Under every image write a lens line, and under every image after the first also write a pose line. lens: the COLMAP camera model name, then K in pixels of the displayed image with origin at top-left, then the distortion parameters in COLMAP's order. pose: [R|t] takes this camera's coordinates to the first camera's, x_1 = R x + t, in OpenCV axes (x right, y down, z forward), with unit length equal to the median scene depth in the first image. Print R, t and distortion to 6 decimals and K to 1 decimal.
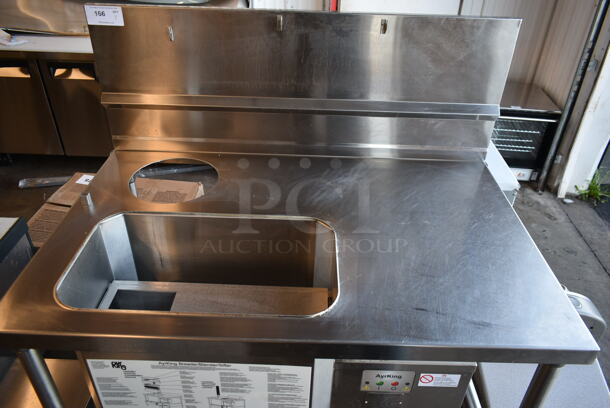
lens RADIAL K [[469.6, 0, 305.0], [0, 469.6, 204.0], [0, 0, 1]] dist [-0.013604, -0.000873]
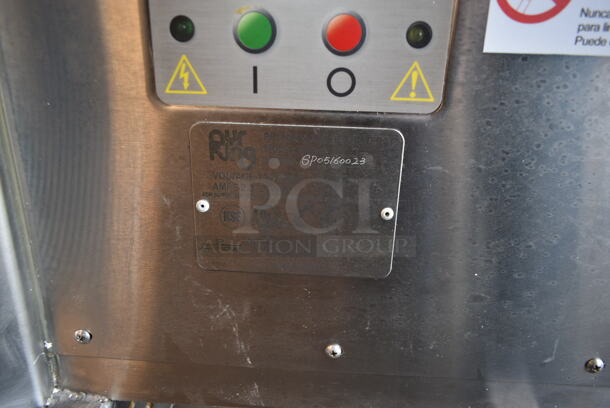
lens RADIAL K [[469.6, 0, 305.0], [0, 469.6, 204.0], [0, 0, 1]] dist [-0.013604, -0.000873]
pose [[0.999309, 0.005564, -0.036752, 0.193414], [-0.013869, 0.973143, -0.229784, 0.506188], [0.034487, 0.230135, 0.972547, 0.891794]]
